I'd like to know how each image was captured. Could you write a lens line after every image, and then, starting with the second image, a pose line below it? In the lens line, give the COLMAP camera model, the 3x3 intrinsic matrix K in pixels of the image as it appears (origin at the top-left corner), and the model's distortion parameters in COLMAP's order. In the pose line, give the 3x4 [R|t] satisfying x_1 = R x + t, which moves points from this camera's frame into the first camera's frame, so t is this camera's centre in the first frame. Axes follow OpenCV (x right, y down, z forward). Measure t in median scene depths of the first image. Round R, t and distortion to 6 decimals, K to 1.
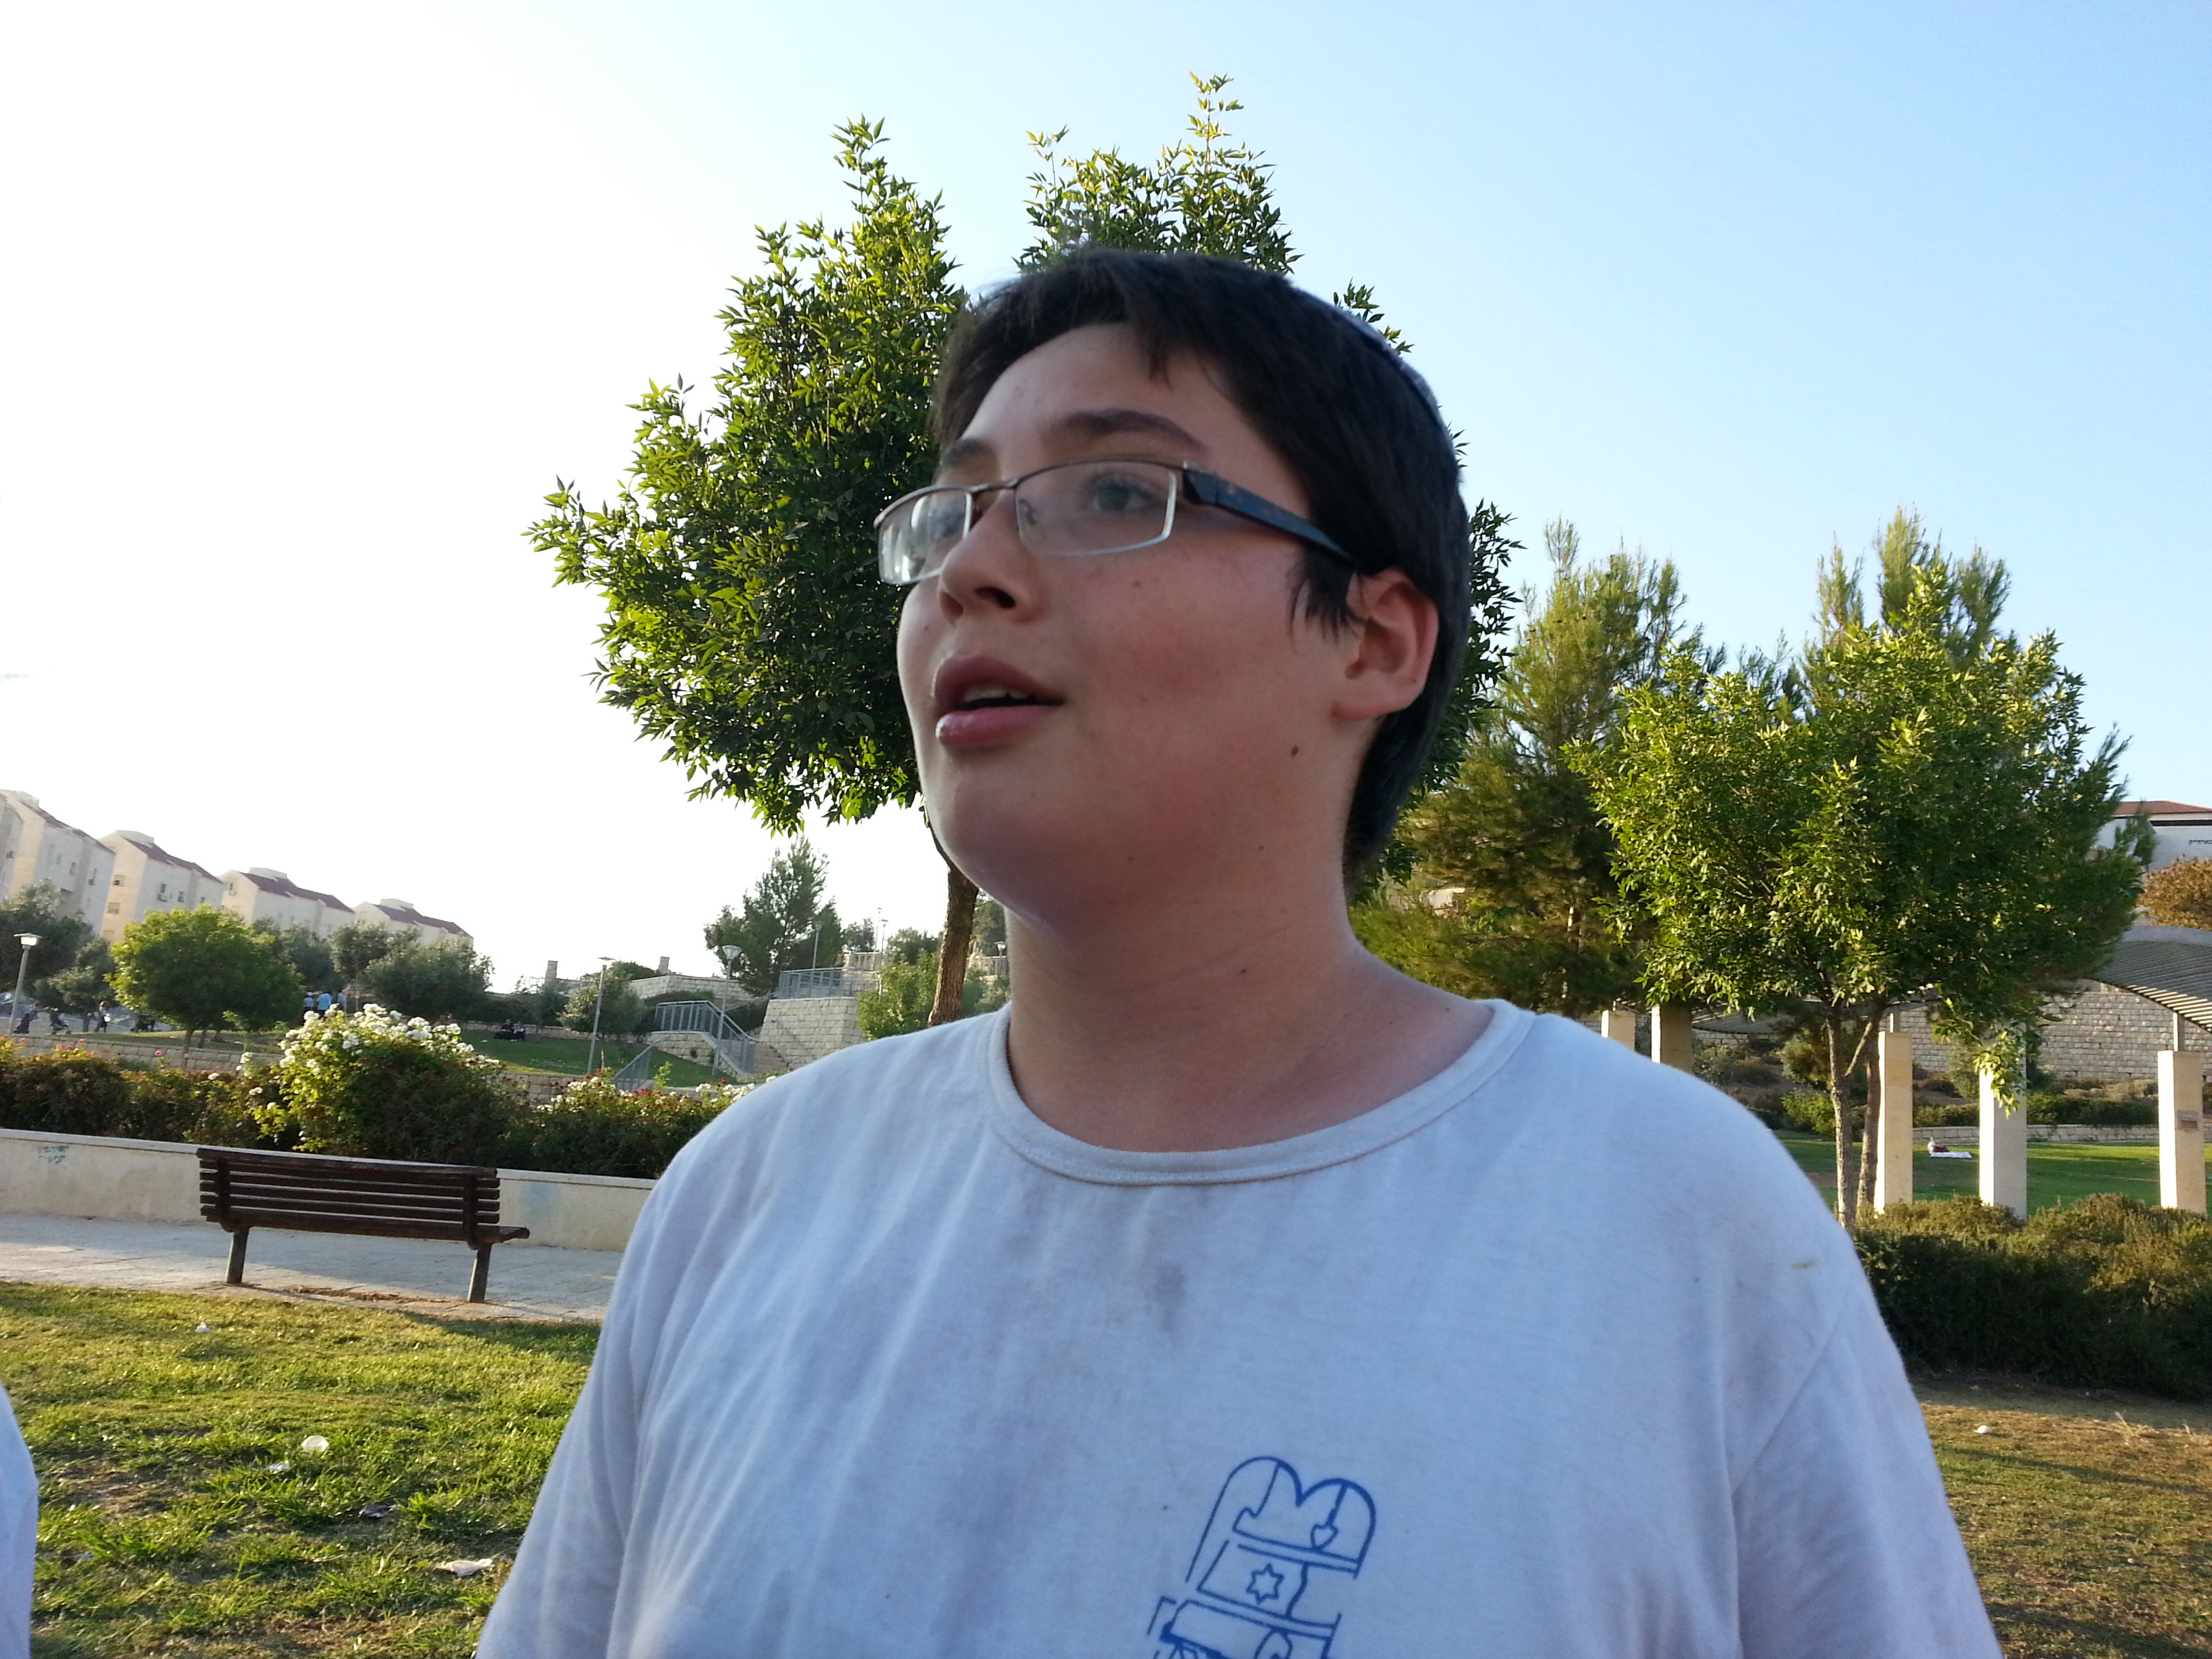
lens RADIAL K [[1770.9, 0, 1108.8], [0, 1770.9, 791.4], [0, 0, 1]] dist [0.091555, -0.149410]
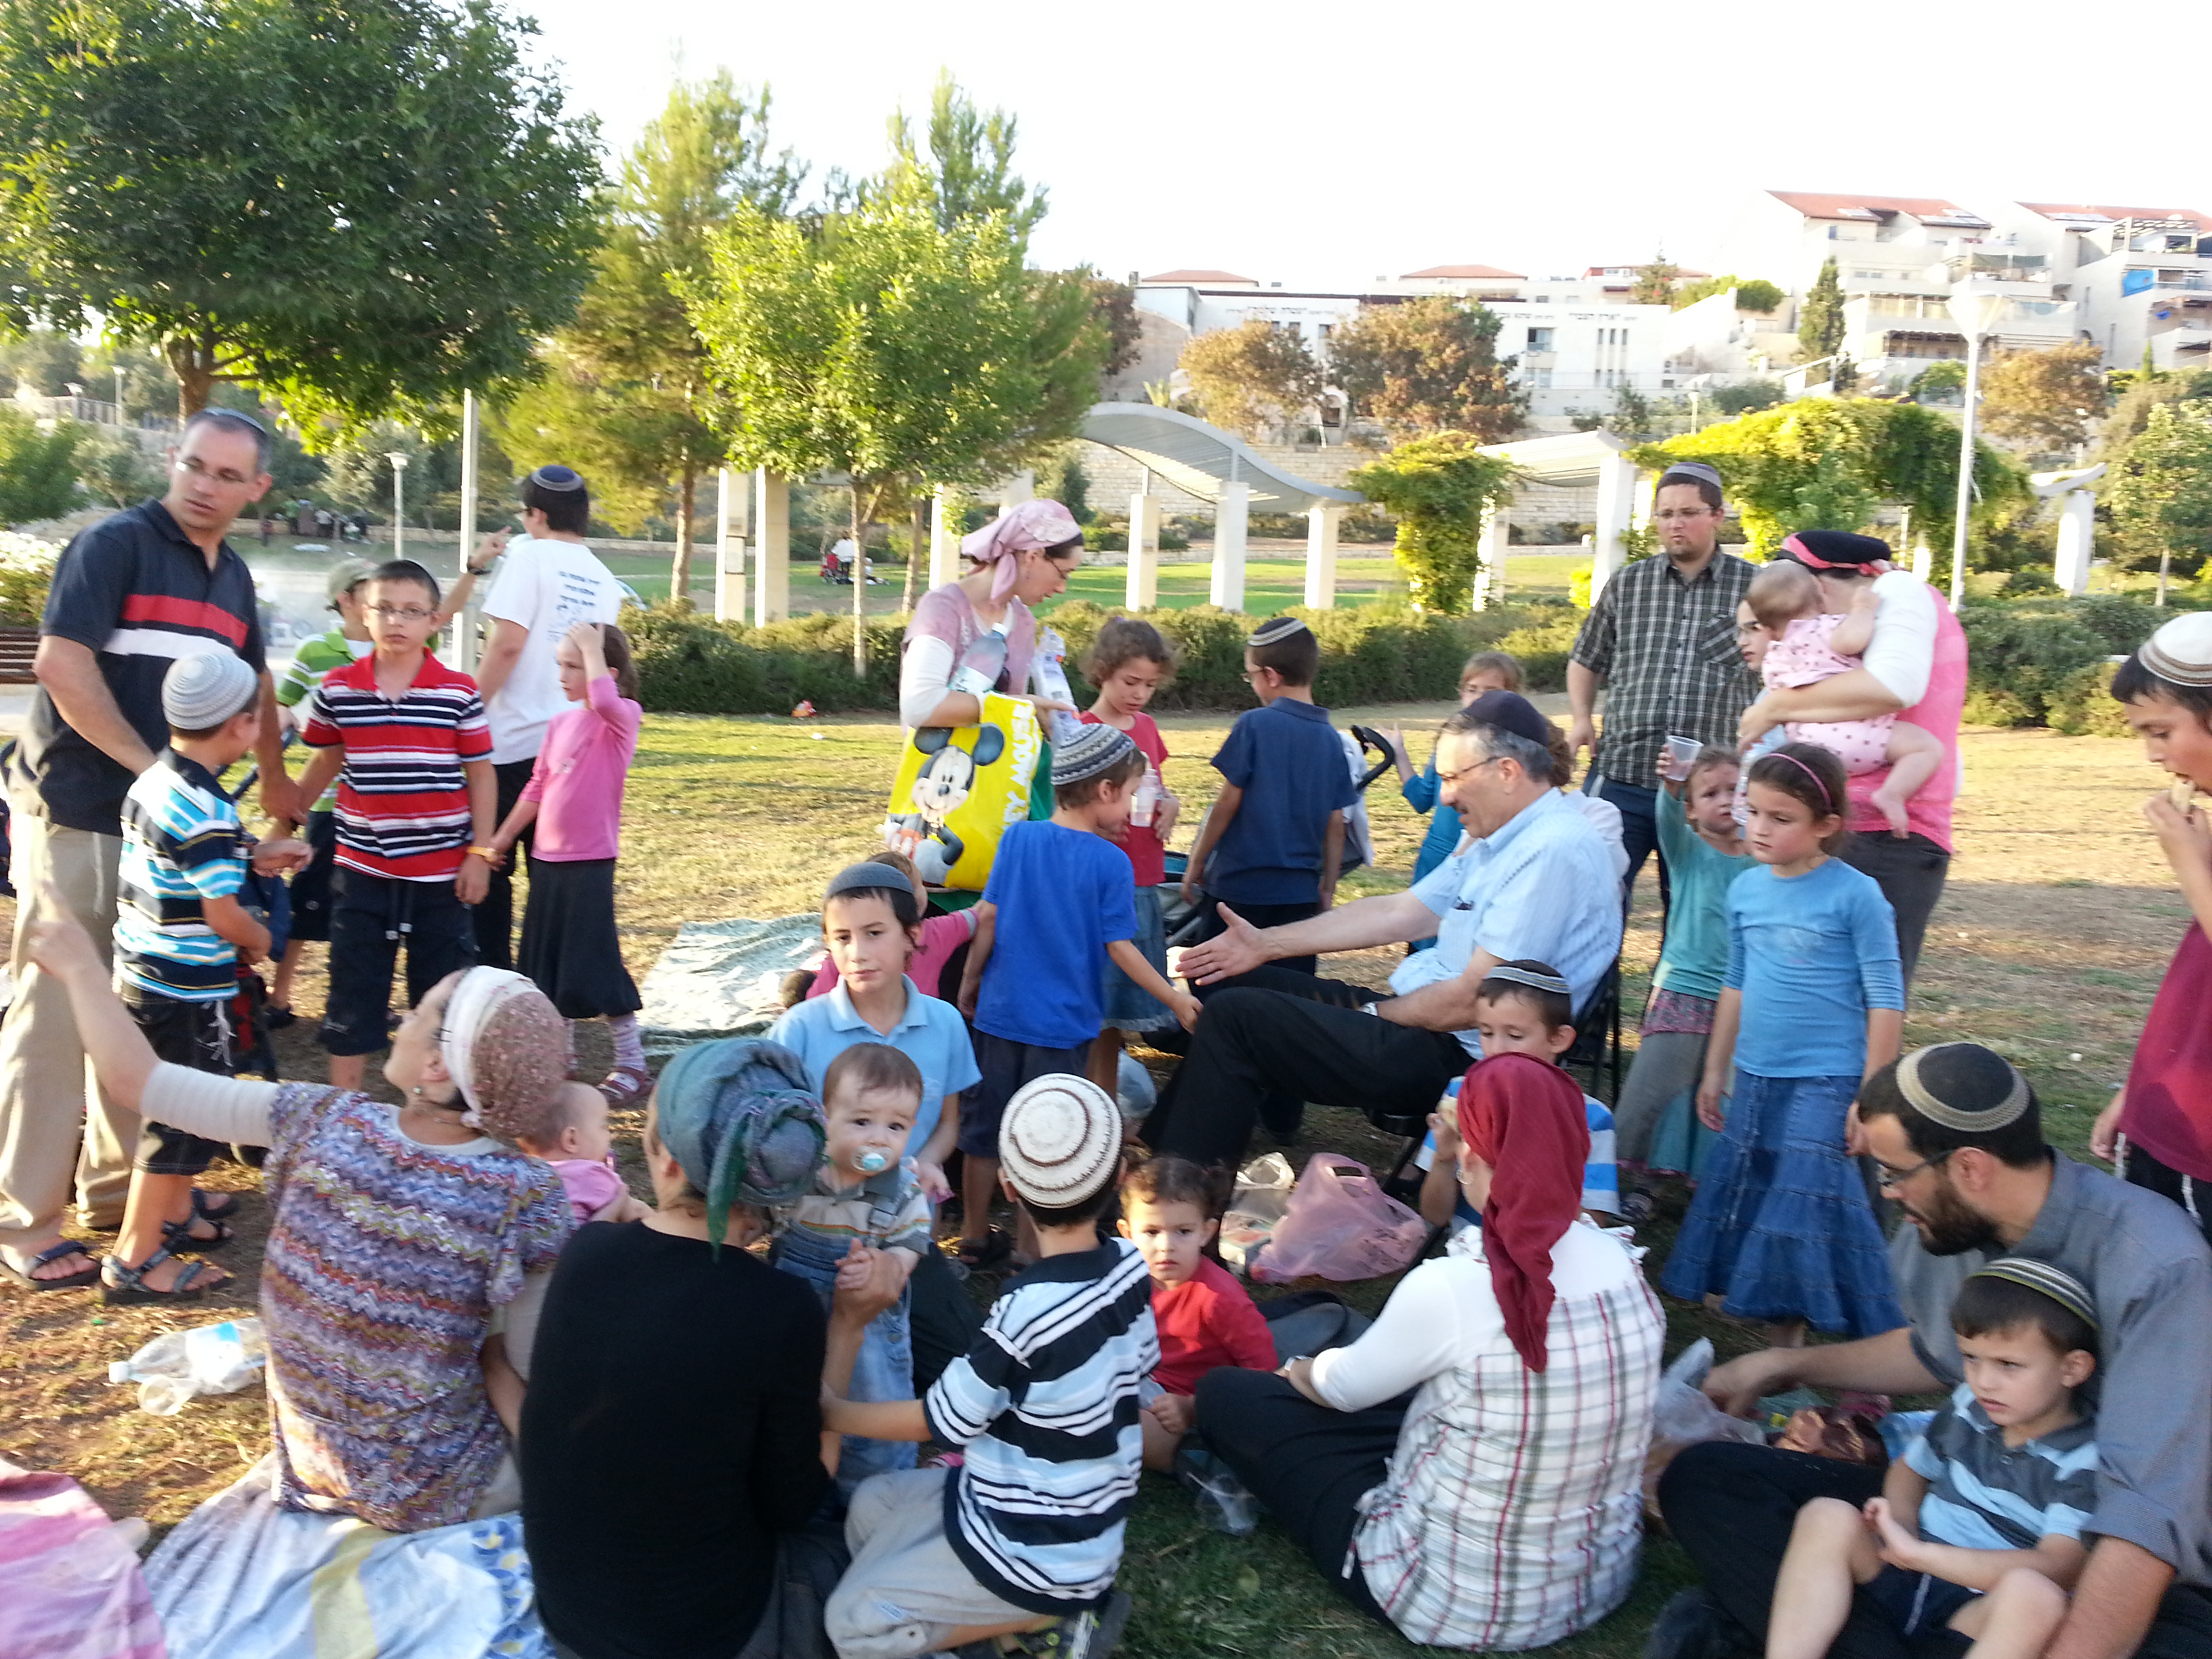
lens RADIAL K [[1758.8, 0, 1137.8], [0, 1758.8, 758.0], [0, 0, 1]] dist [0.104779, -0.178167]
pose [[0.886098, -0.080124, 0.456520, -0.036073], [-0.054936, 0.959847, 0.275093, -0.037274], [-0.460231, -0.268839, 0.846116, -0.211153]]
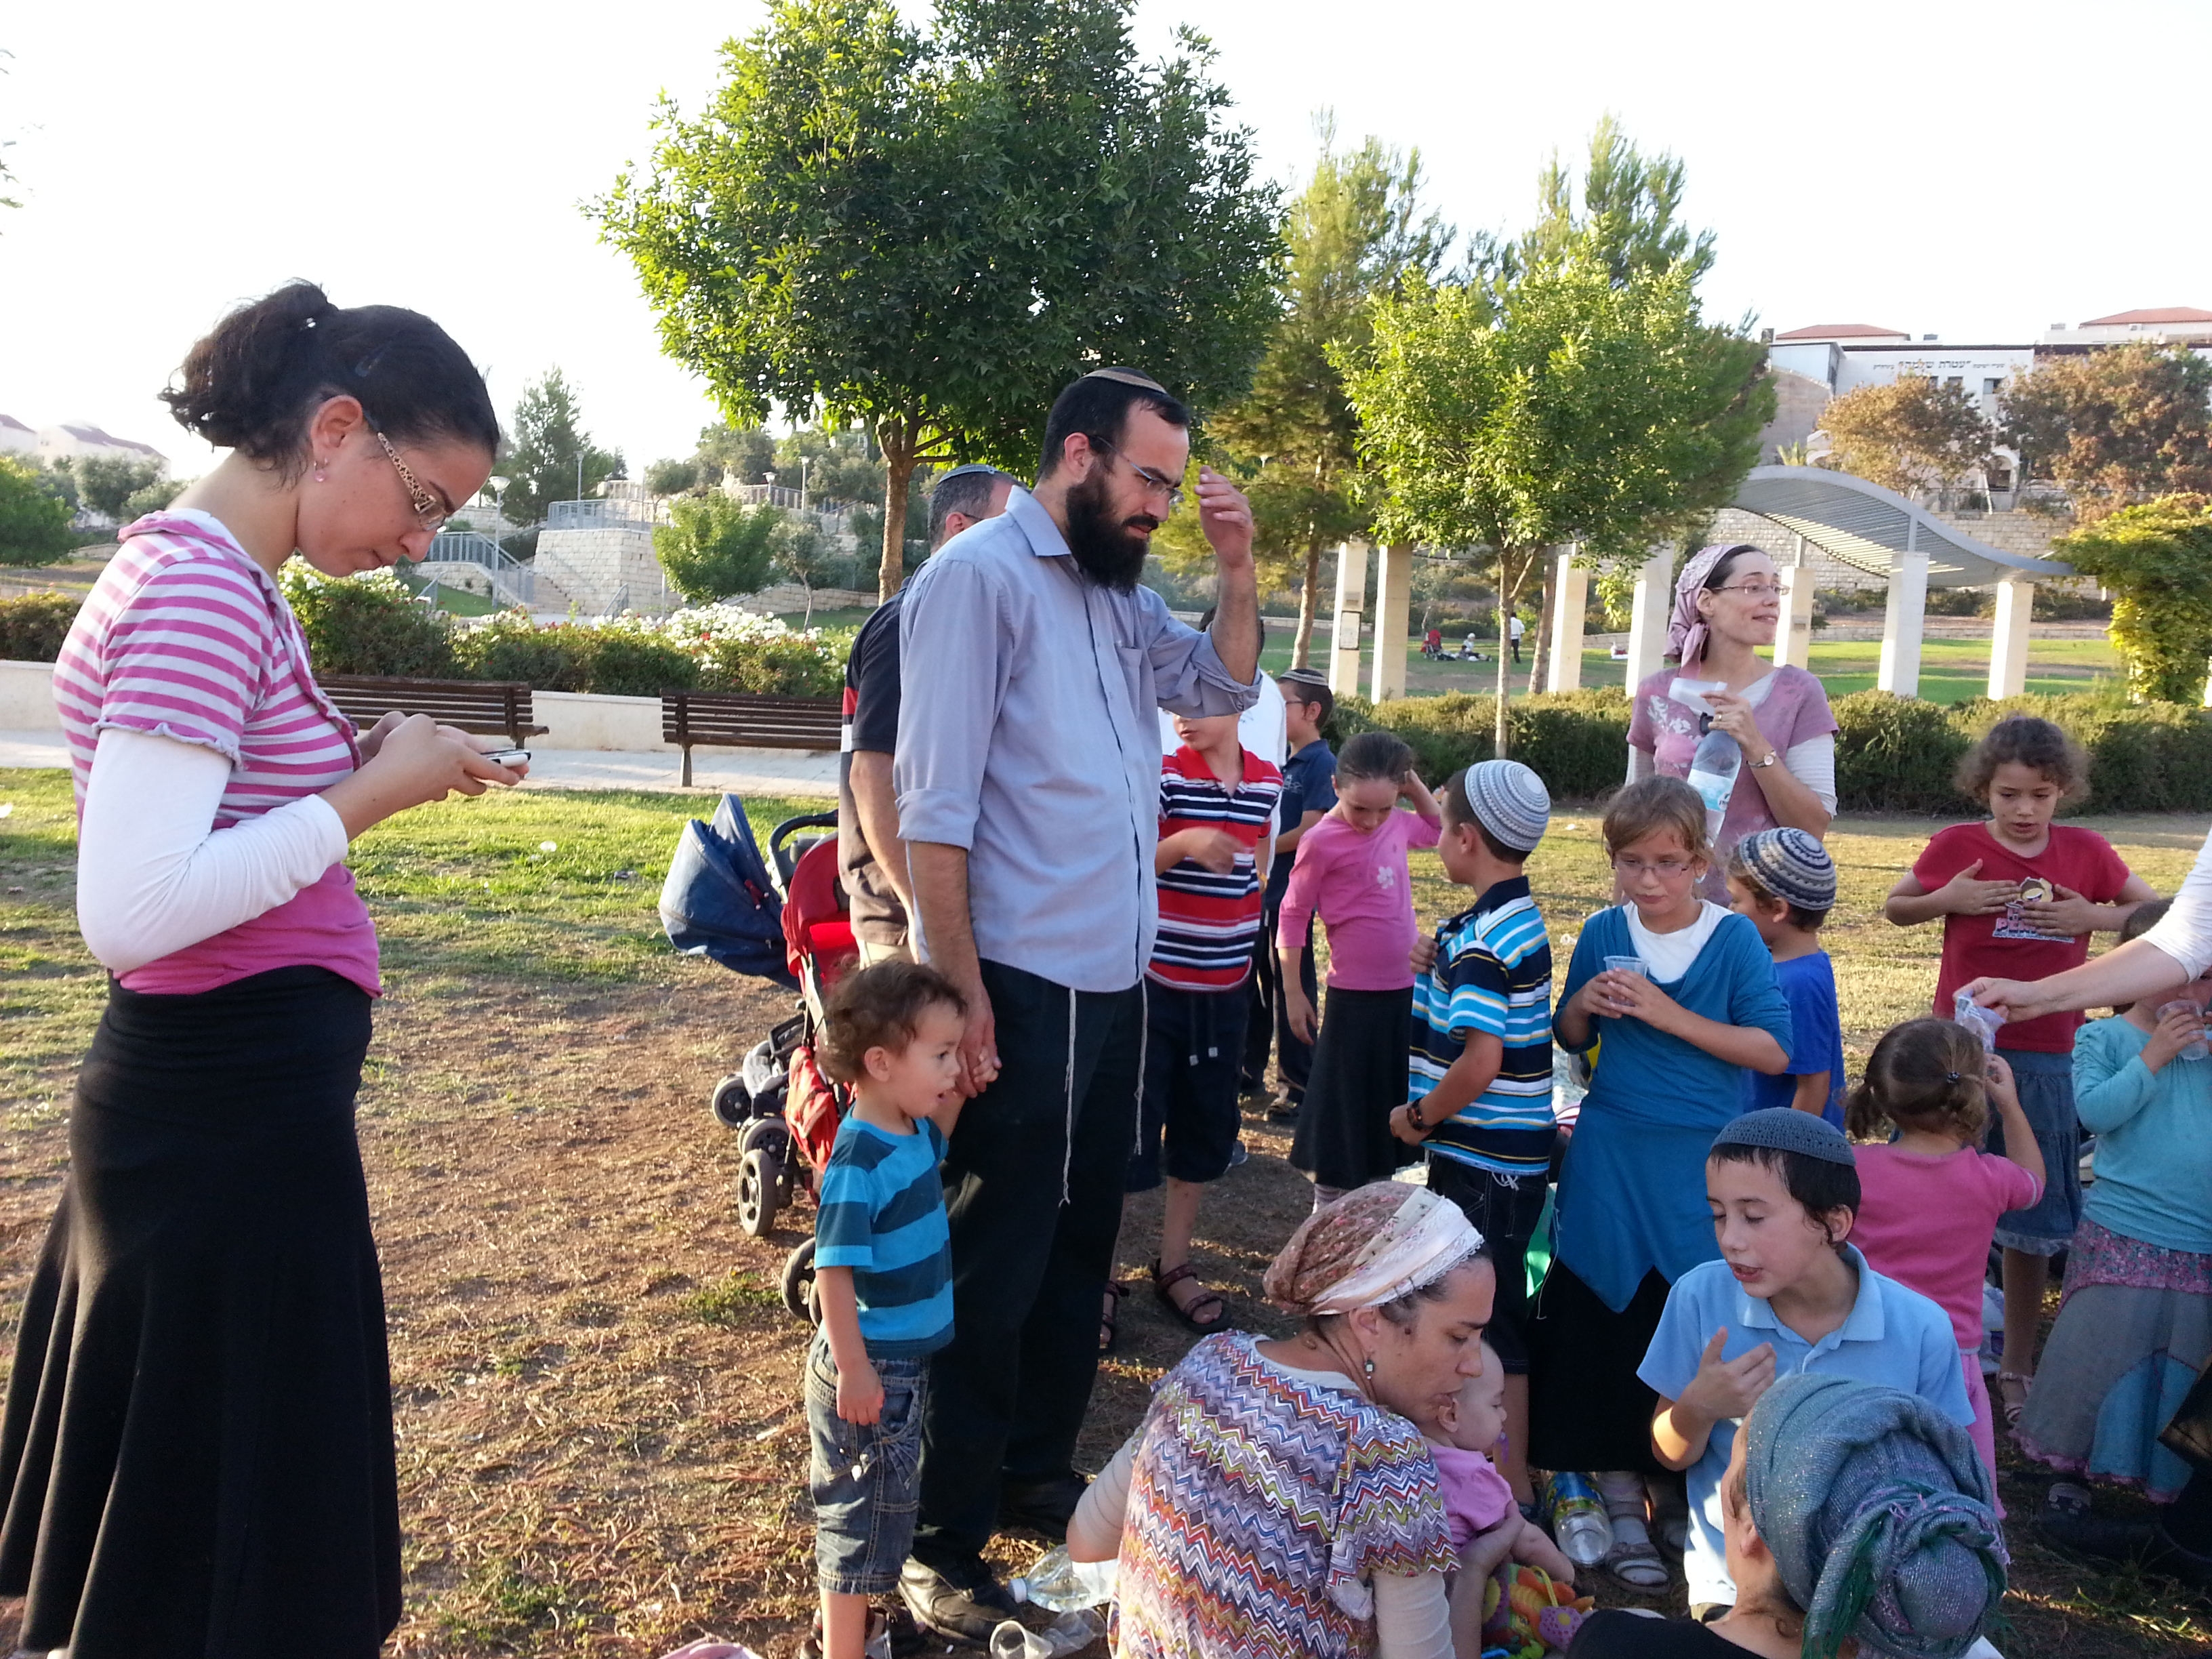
lens RADIAL K [[1773.1, 0, 1138.8], [0, 1773.1, 788.2], [0, 0, 1]] dist [0.111025, -0.210152]
pose [[0.987608, -0.030610, 0.153928, -0.048828], [-0.010761, 0.965279, 0.260999, -0.030848], [-0.156573, -0.259421, 0.952988, -0.168393]]
